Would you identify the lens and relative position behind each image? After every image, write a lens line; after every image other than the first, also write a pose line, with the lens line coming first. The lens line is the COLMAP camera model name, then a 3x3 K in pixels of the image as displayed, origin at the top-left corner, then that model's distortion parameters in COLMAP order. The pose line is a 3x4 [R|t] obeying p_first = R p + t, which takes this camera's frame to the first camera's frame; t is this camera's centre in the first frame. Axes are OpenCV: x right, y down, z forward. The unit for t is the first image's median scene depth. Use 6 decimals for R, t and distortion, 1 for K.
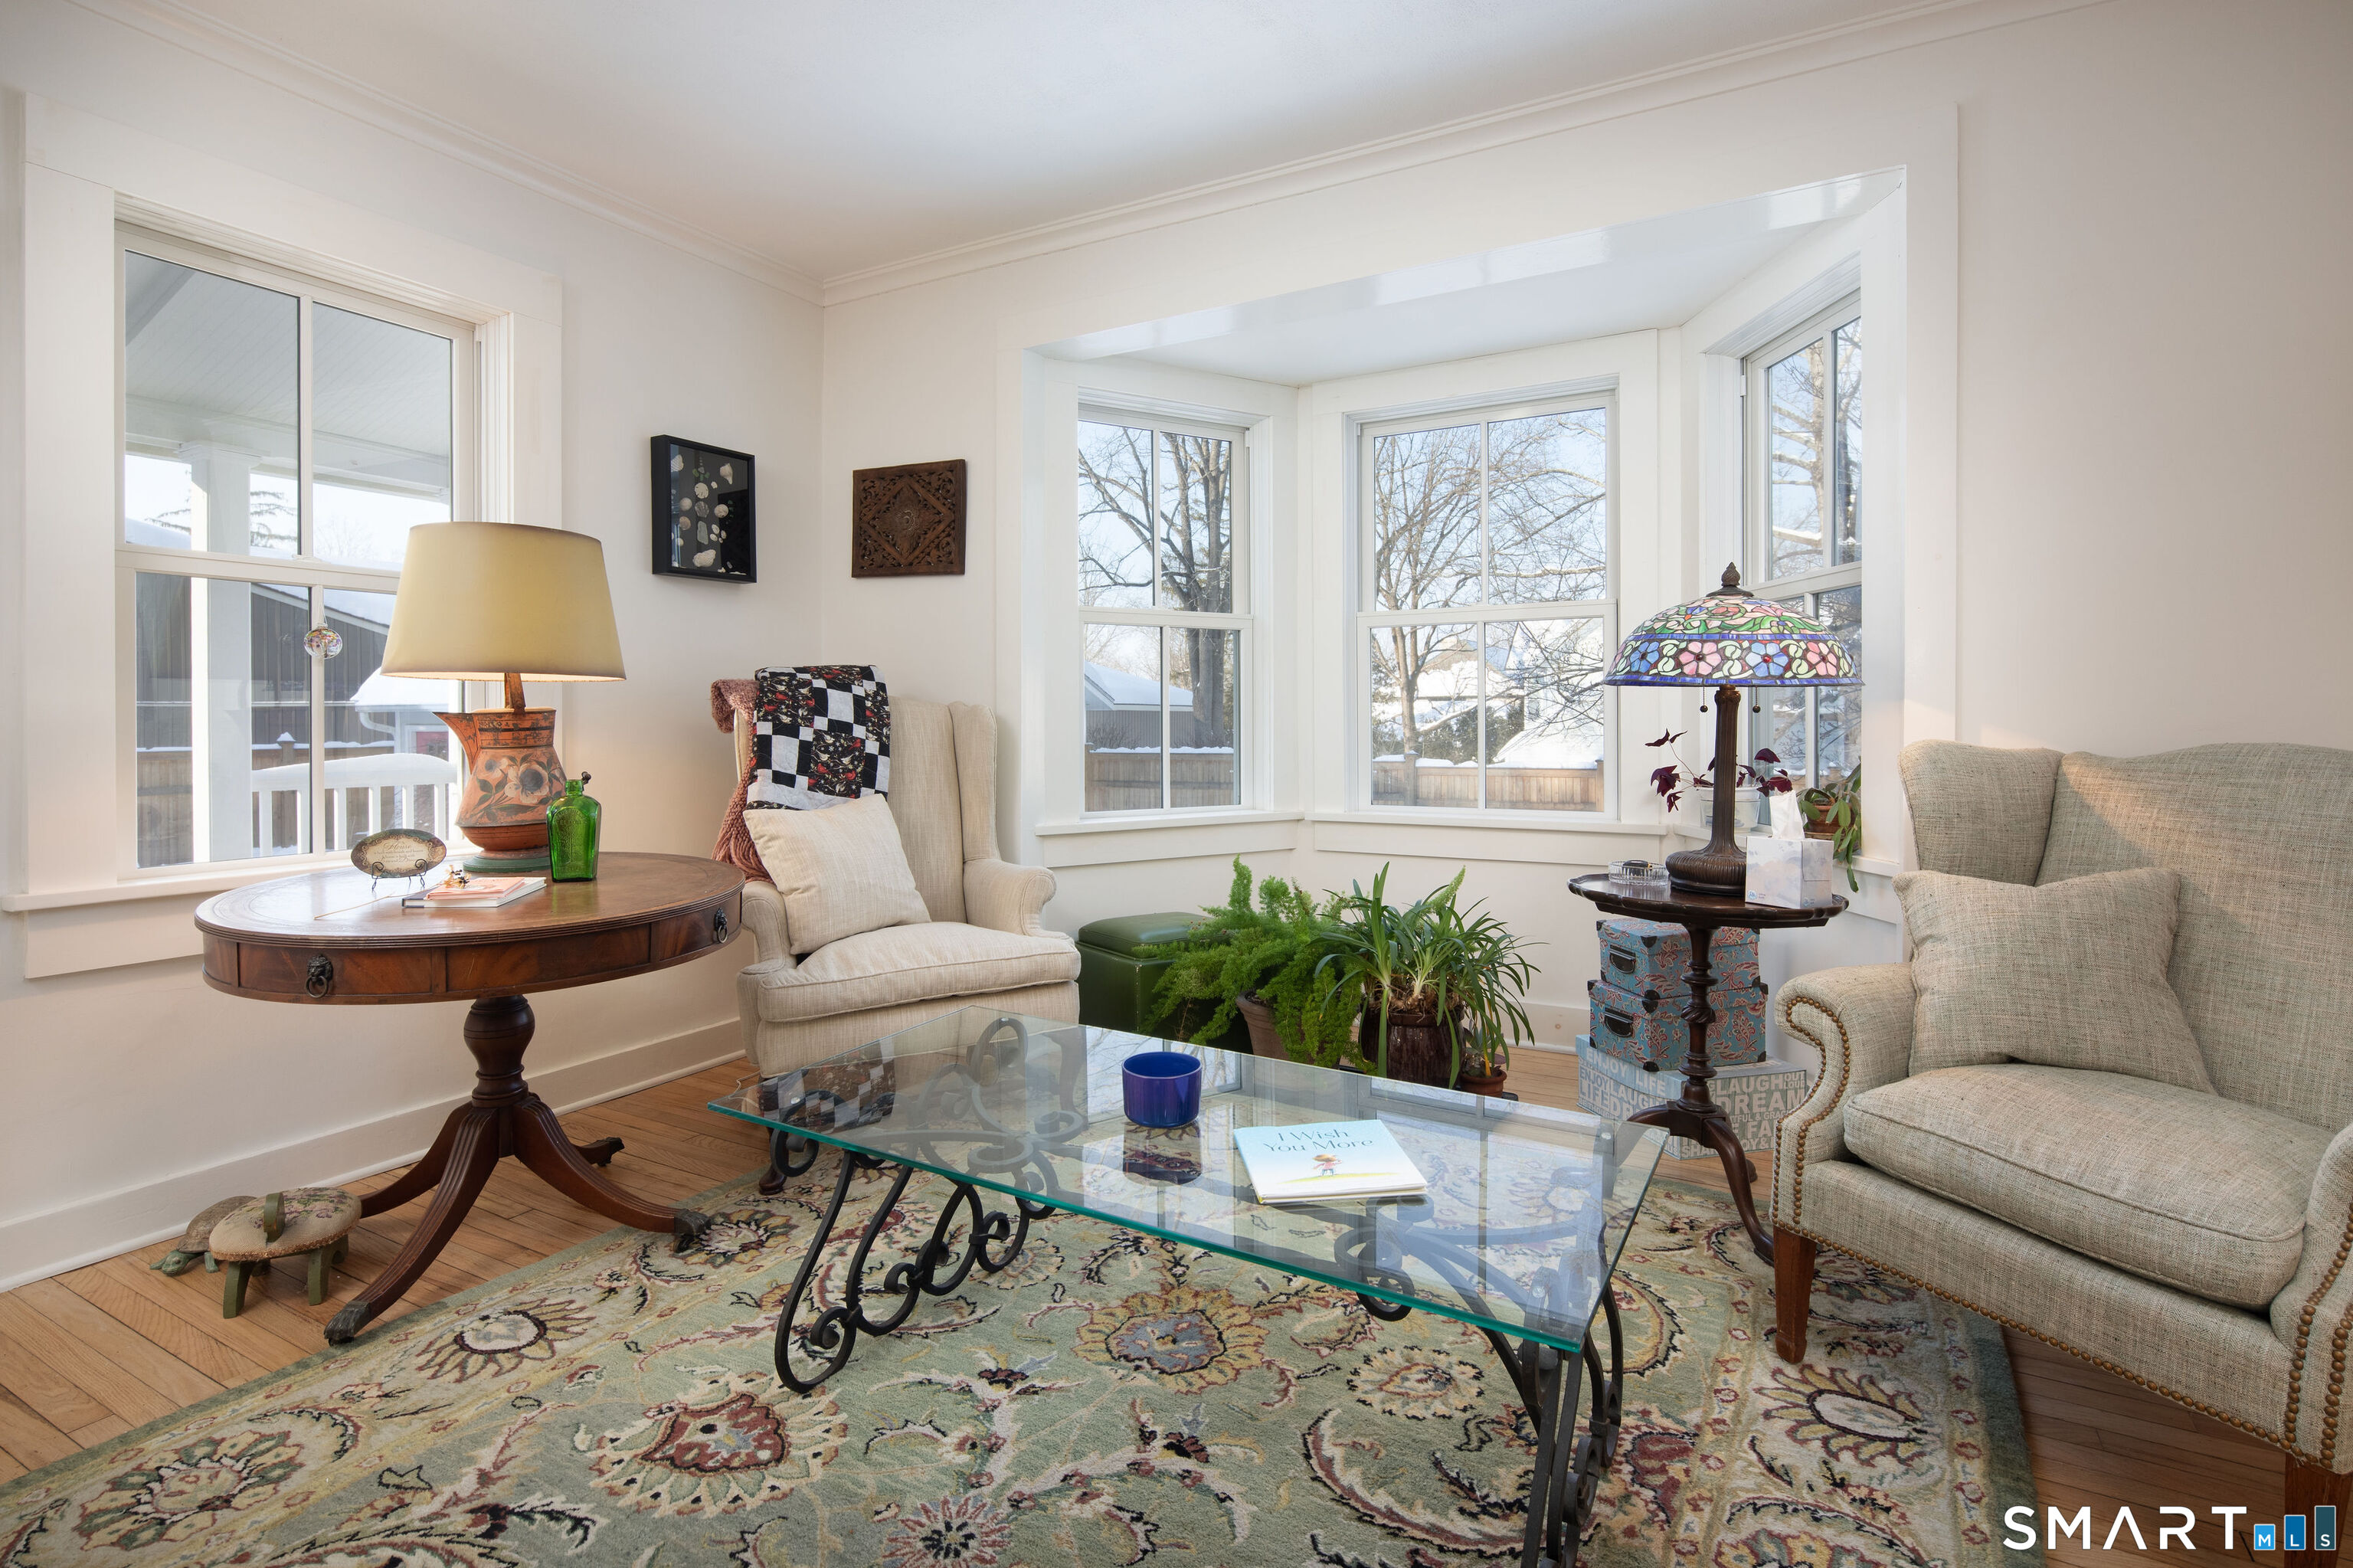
lens RADIAL K [[1165.8, 0, 1180.4], [0, 1165.8, 740.8], [0, 0, 1]] dist [0.000455, -0.001584]
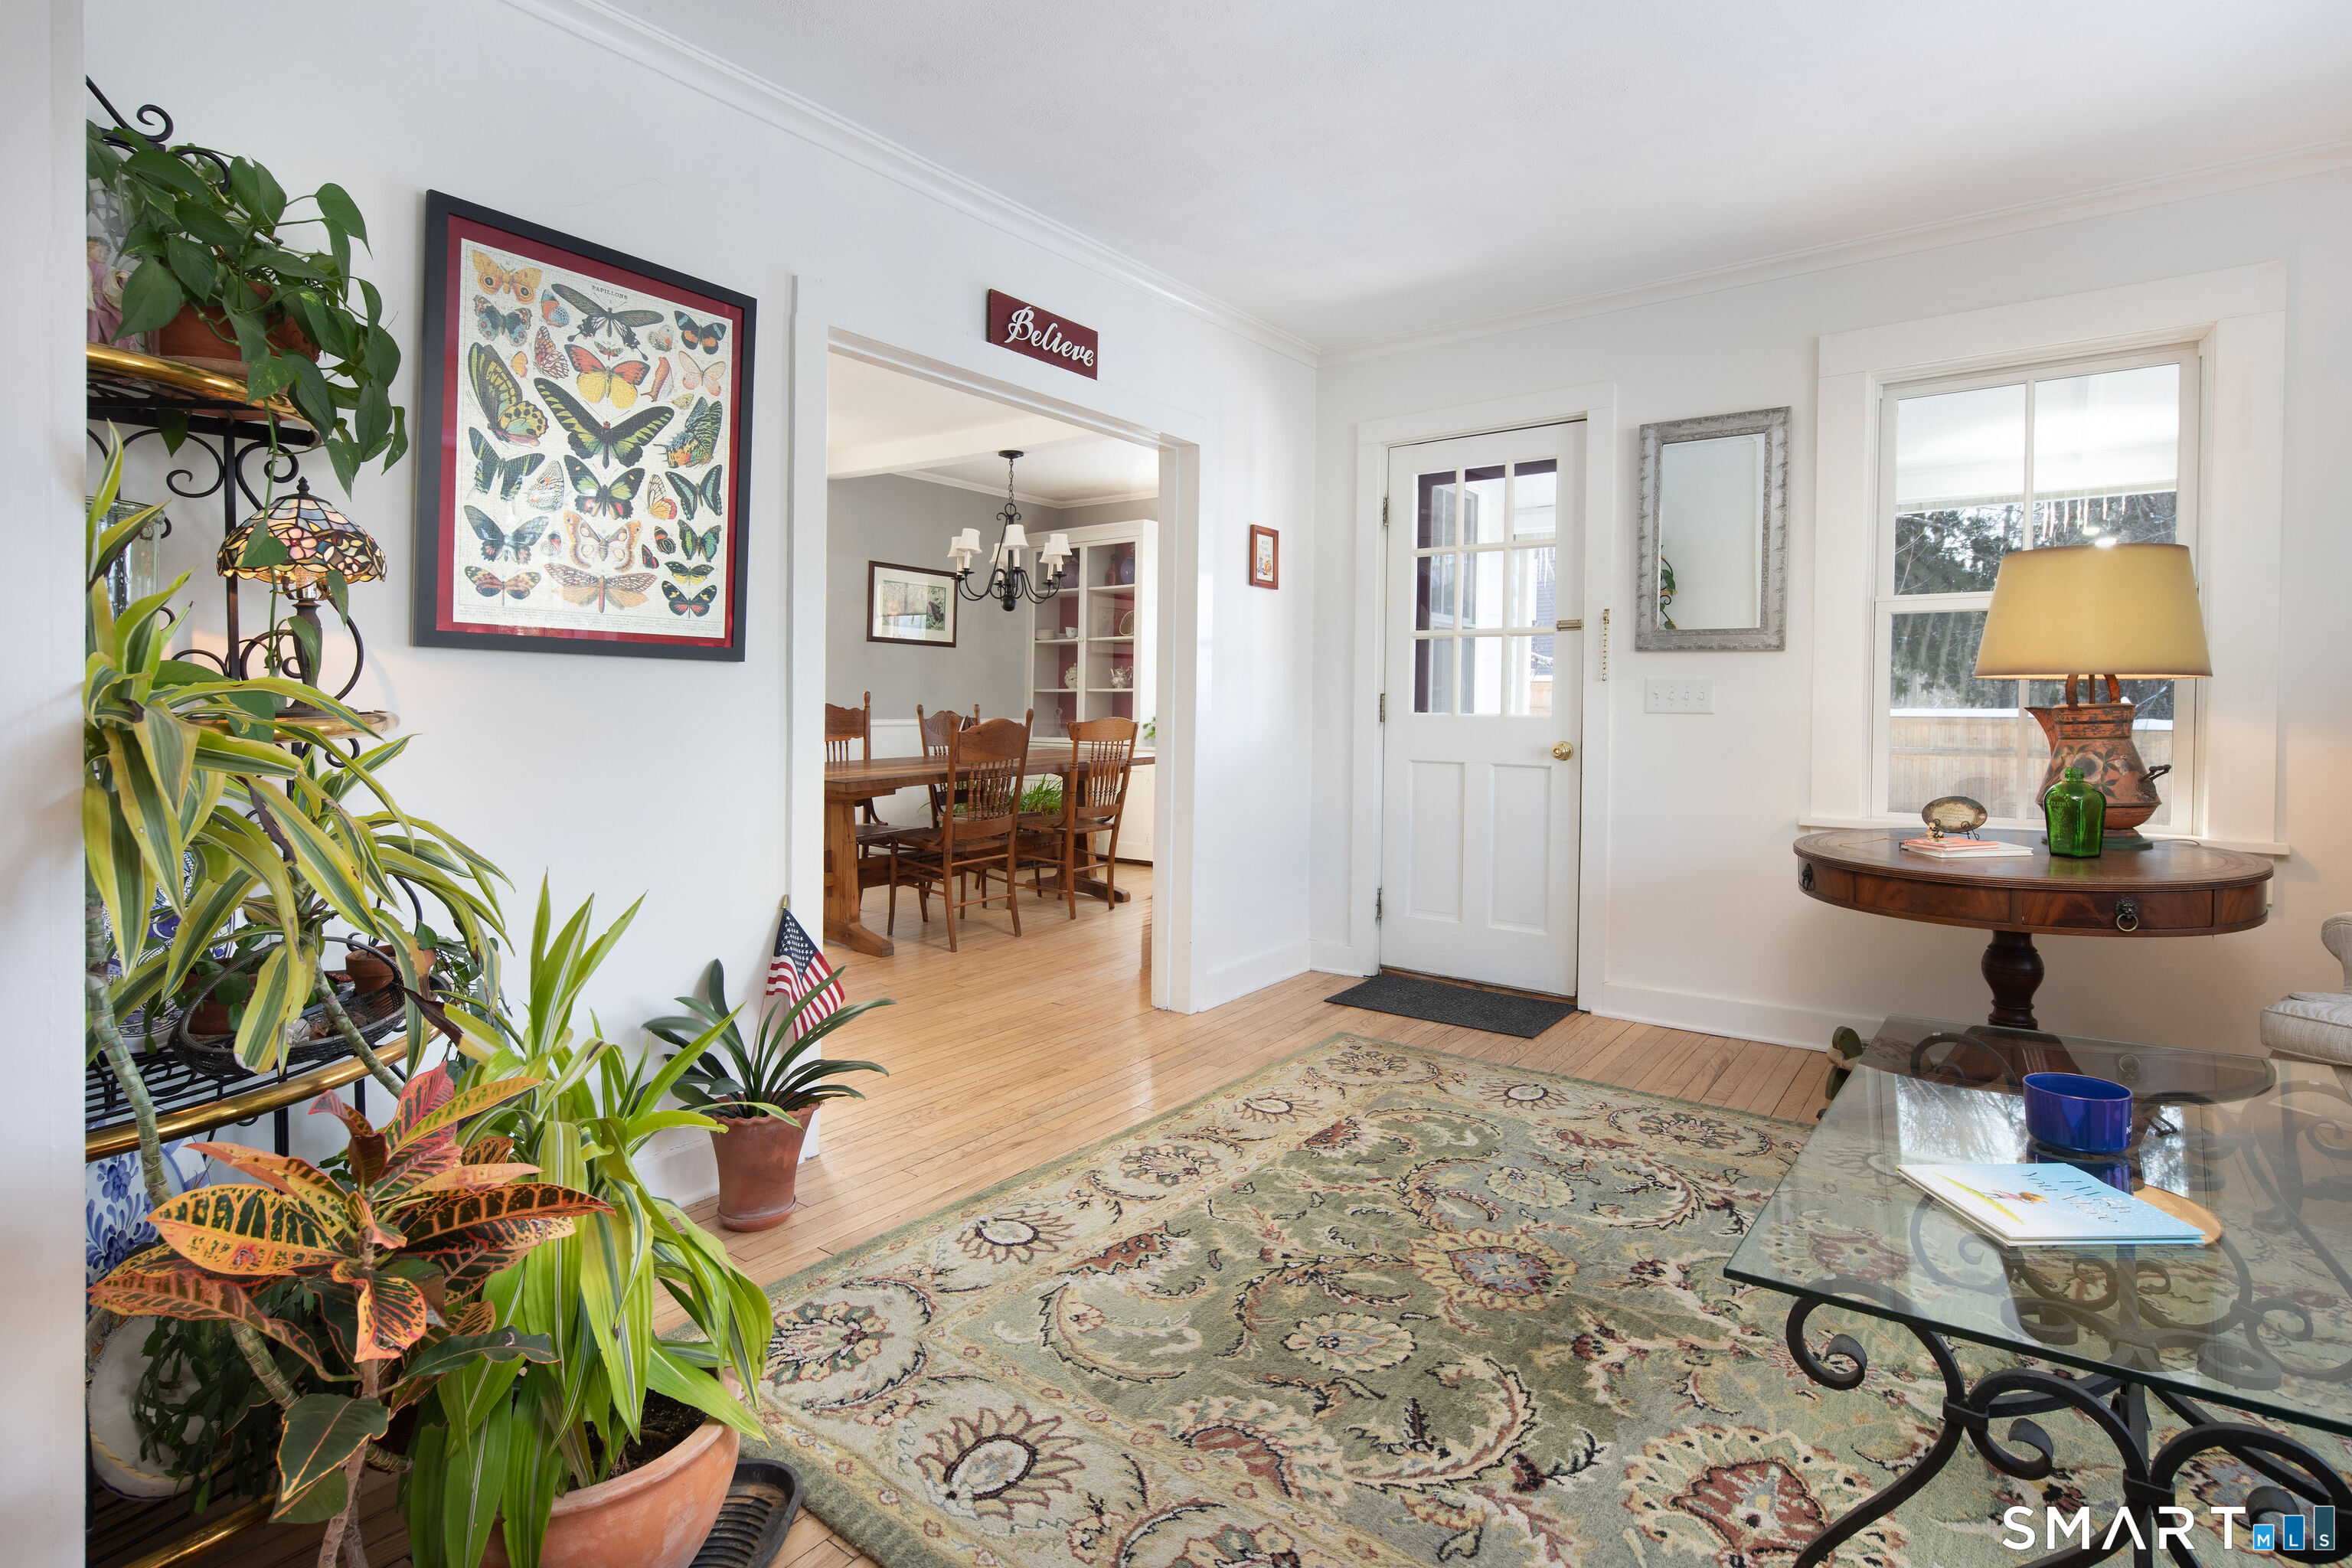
lens RADIAL K [[1160.7, 0, 1164.1], [0, 1160.7, 736.7], [0, 0, 1]] dist [-0.000460, -0.000102]
pose [[-0.141956, 0.027209, -0.989499, 0.865813], [-0.026804, 0.999150, 0.031320, -0.009528], [0.989510, 0.030968, -0.141106, 0.347945]]
